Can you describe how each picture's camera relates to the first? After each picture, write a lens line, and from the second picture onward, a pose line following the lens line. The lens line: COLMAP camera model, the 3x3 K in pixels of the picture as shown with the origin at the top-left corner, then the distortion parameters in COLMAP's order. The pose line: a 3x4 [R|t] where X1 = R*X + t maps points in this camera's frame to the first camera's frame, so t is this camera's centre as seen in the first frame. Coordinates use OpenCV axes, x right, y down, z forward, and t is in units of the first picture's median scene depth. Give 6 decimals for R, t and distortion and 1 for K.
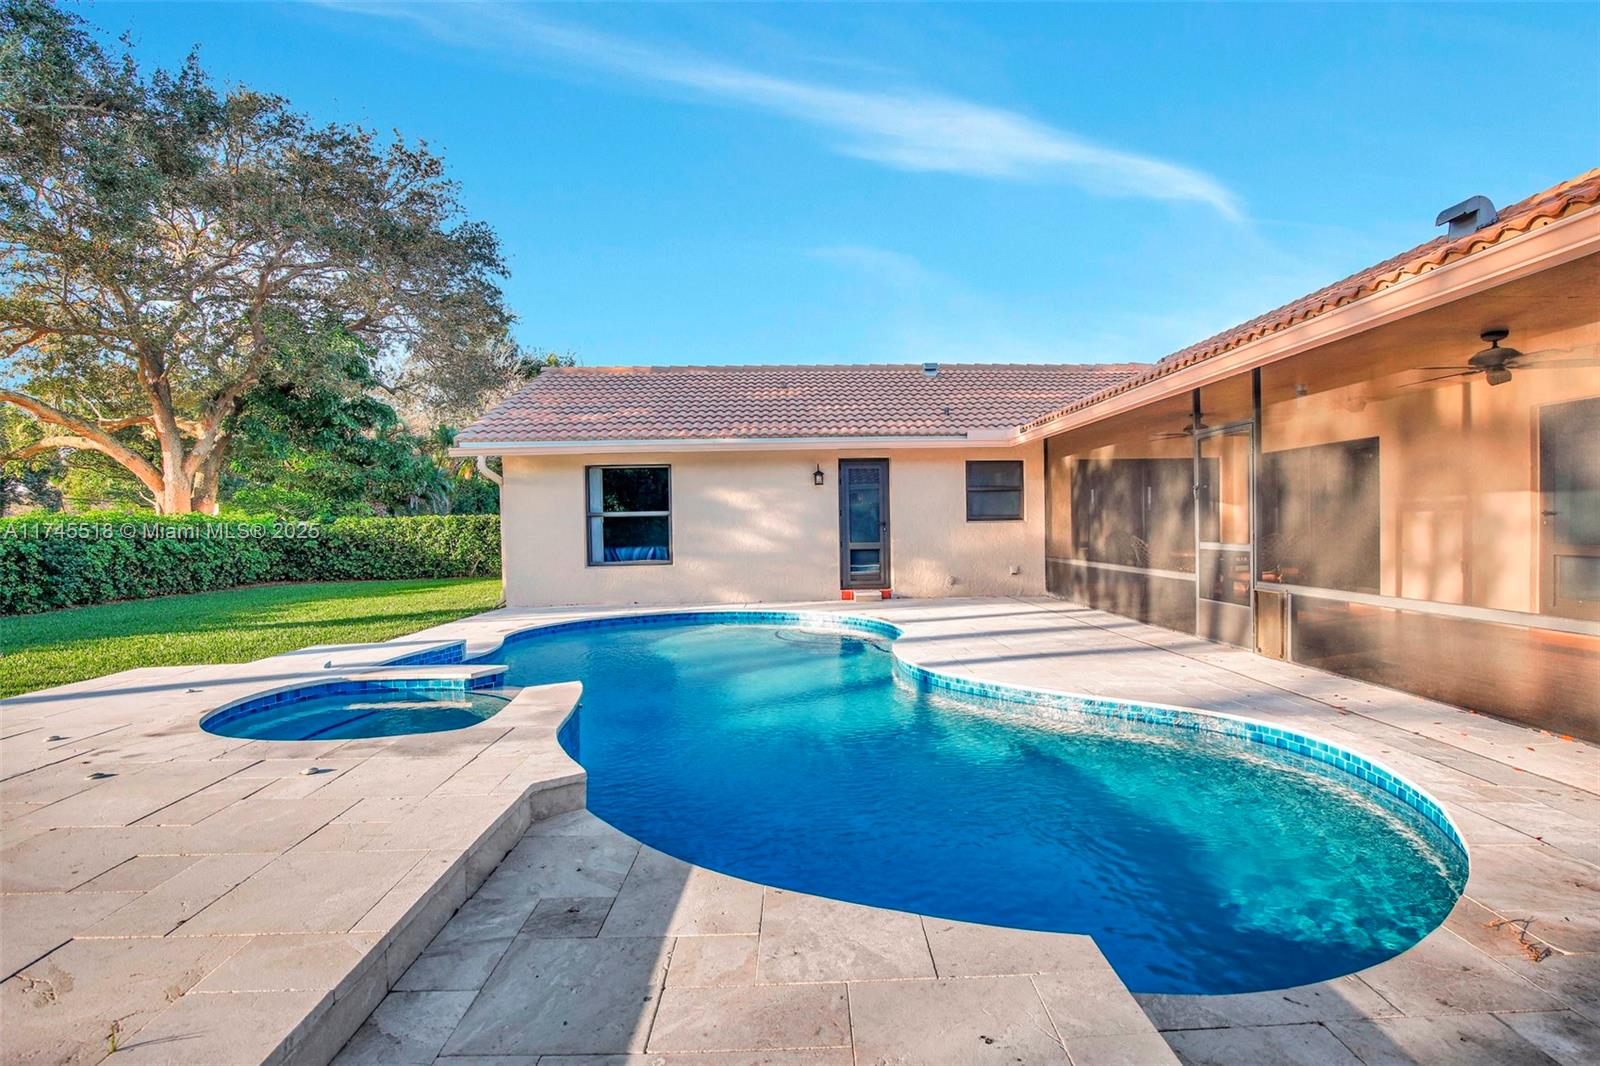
lens RADIAL K [[762.8, 0, 800.0], [0, 762.8, 533.0], [0, 0, 1]] dist [-0.023176, -0.000873]
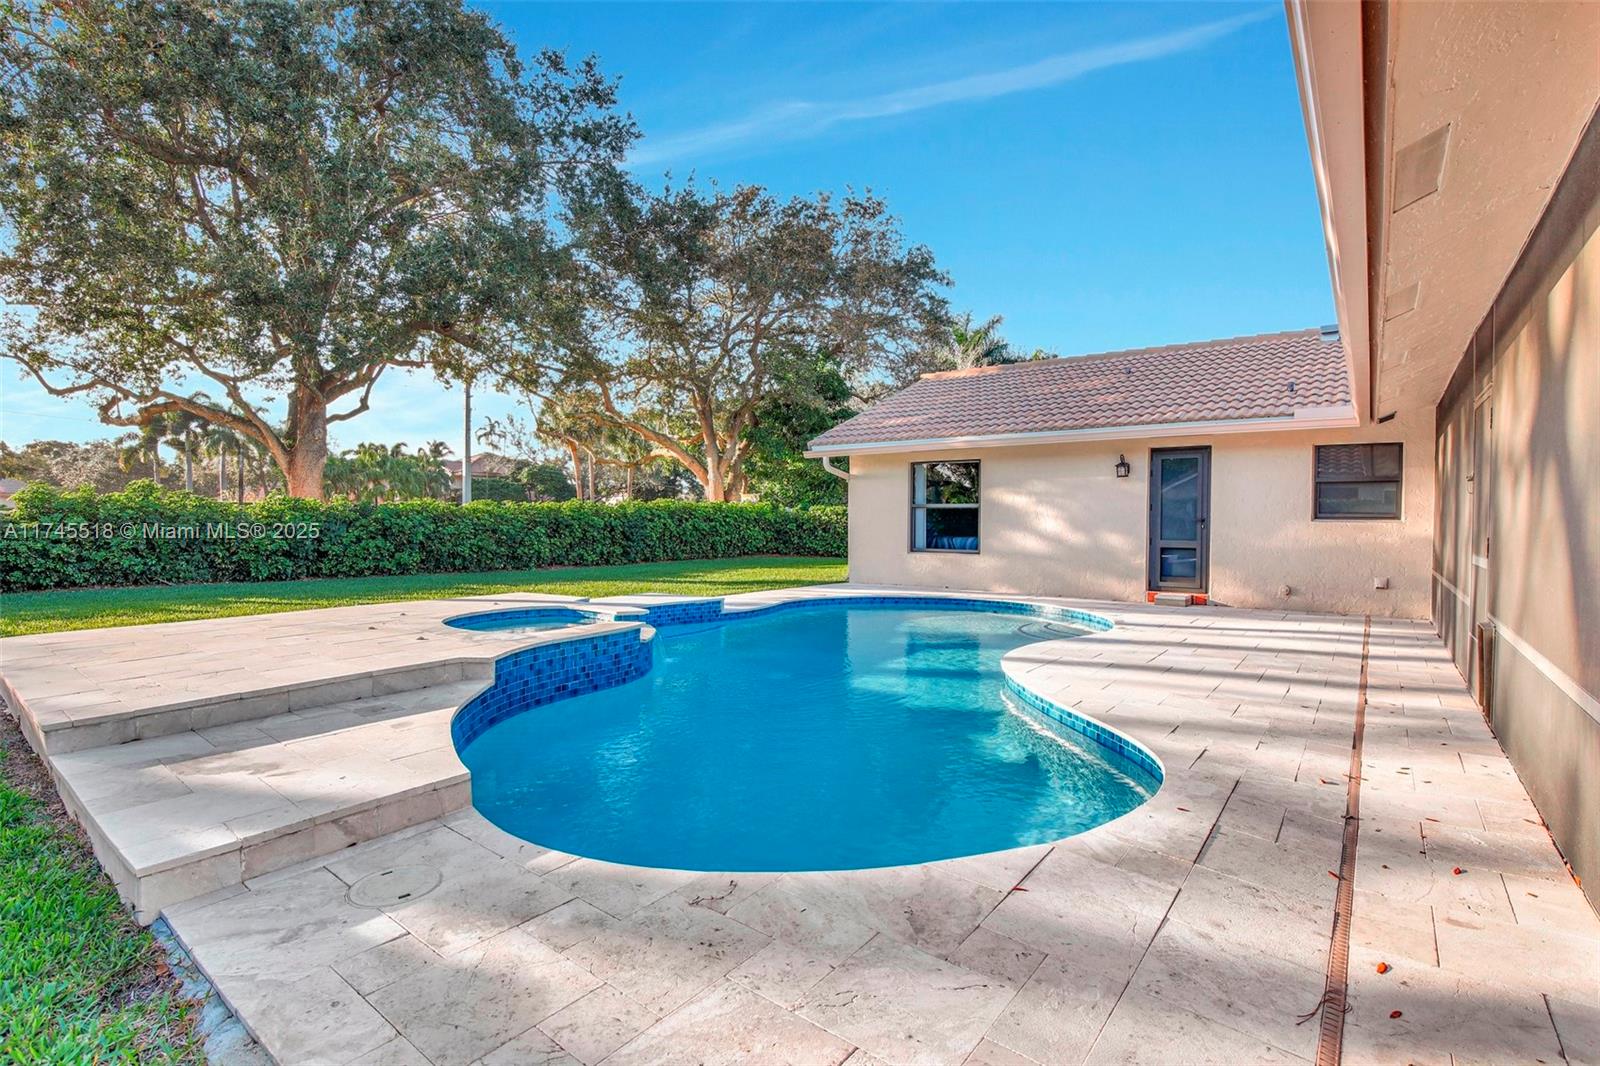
lens RADIAL K [[756.4, 0, 800.0], [0, 756.4, 533.0], [0, 0, 1]] dist [-0.034592, 0.001177]
pose [[0.767999, 0.034359, -0.639528, 0.302247], [-0.026265, 0.999410, 0.022152, -0.004327], [0.639912, -0.000215, 0.768448, 0.035783]]
